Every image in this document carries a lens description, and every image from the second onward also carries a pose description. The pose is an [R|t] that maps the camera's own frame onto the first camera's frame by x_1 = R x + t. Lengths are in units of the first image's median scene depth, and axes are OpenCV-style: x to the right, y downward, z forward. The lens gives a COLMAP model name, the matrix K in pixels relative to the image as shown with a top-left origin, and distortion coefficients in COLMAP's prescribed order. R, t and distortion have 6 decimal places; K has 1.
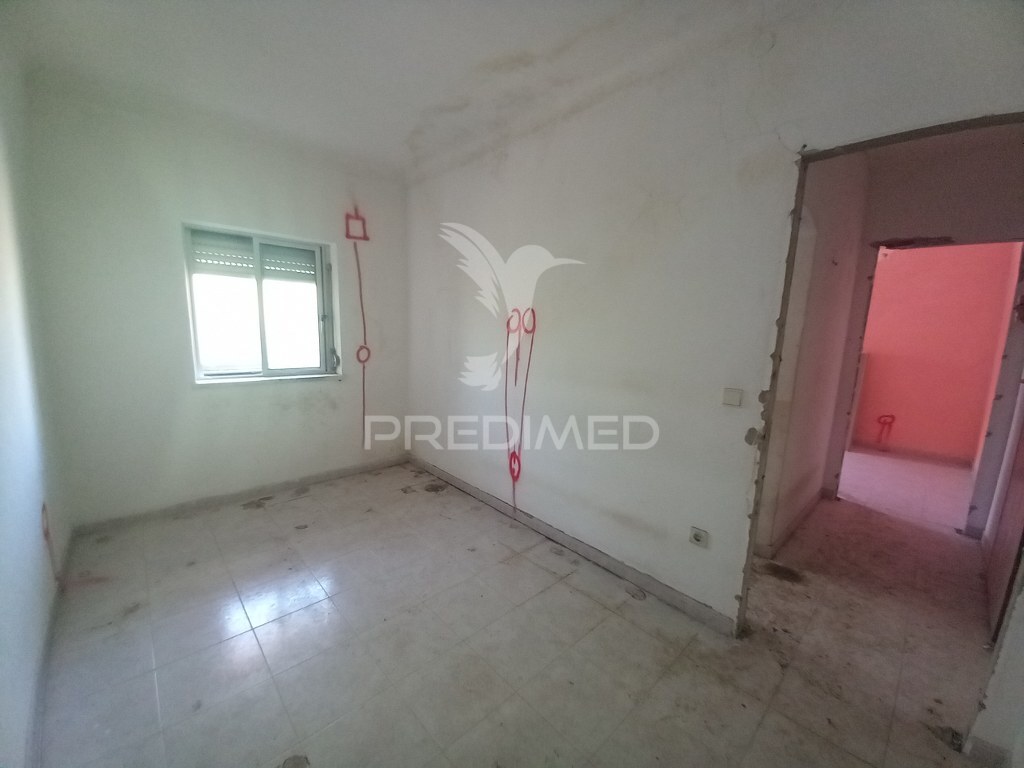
lens RADIAL K [[404.3, 0, 508.1], [0, 404.3, 392.9], [0, 0, 1]] dist [0.017977, -0.015373]
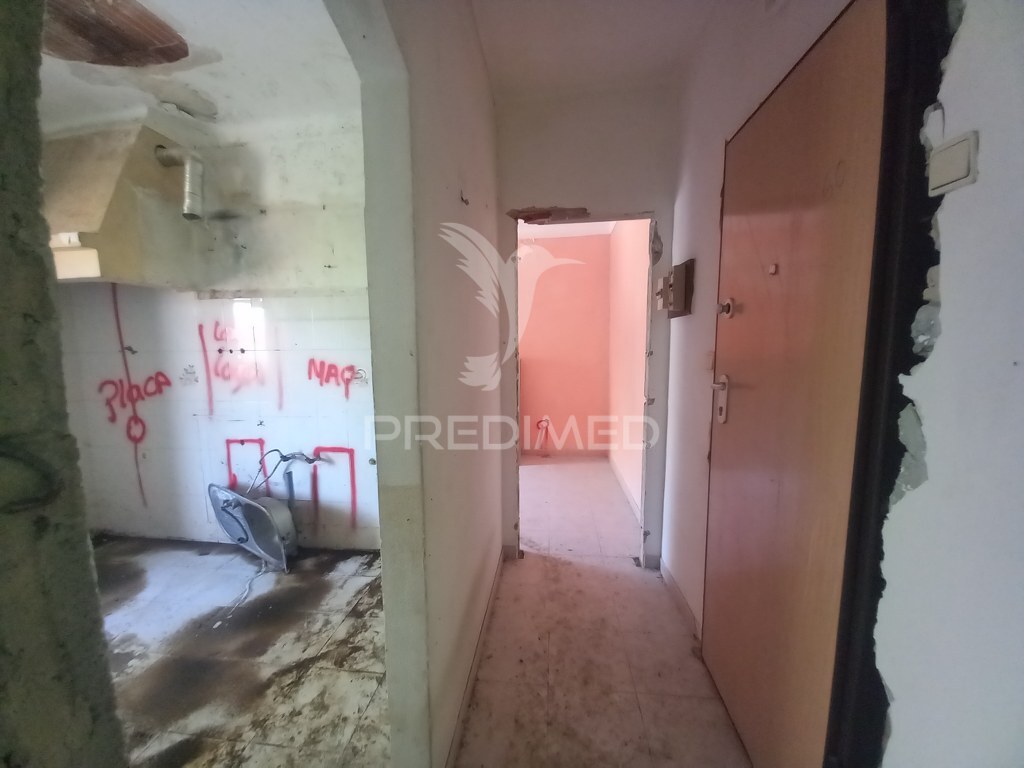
lens RADIAL K [[404.3, 0, 508.1], [0, 404.3, 392.9], [0, 0, 1]] dist [0.017977, -0.015373]
pose [[0.757587, -0.114256, 0.642657, 0.394646], [0.139913, 0.990102, 0.011092, -0.052663], [-0.637563, 0.081513, 0.766074, 0.475814]]
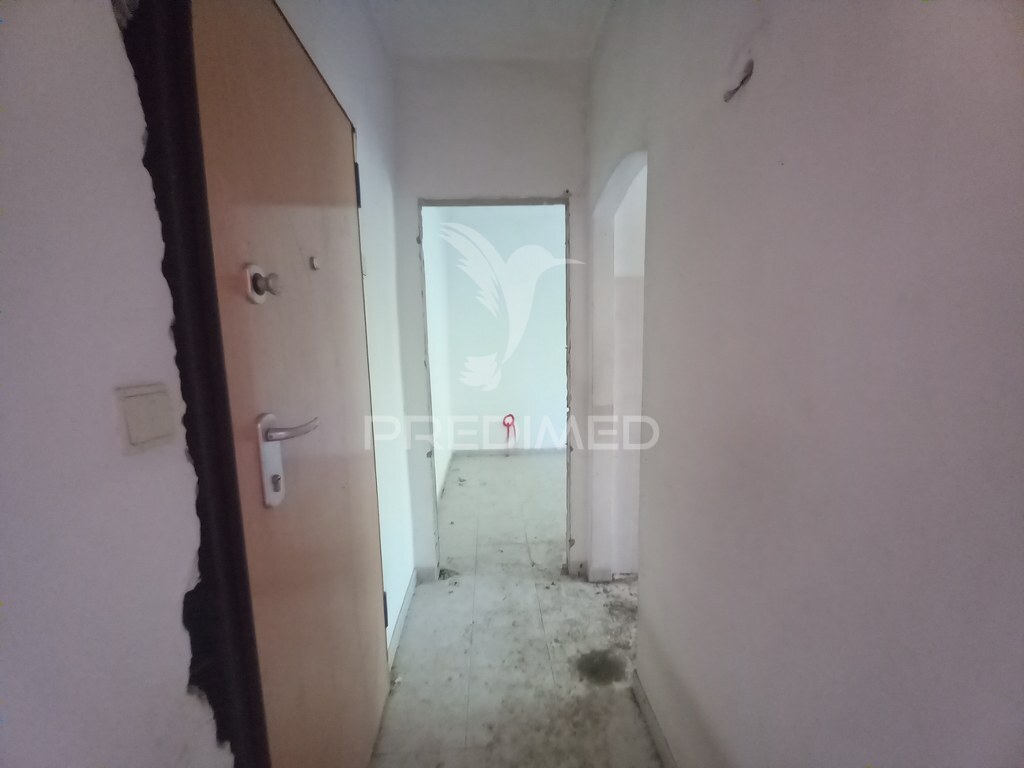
lens RADIAL K [[406.6, 0, 508.0], [0, 406.6, 393.5], [0, 0, 1]] dist [0.018227, -0.015763]
pose [[-0.646653, 0.078521, -0.758732, 1.003038], [-0.132392, 0.968037, 0.213017, -0.115047], [0.751207, 0.238199, -0.615588, 0.942147]]
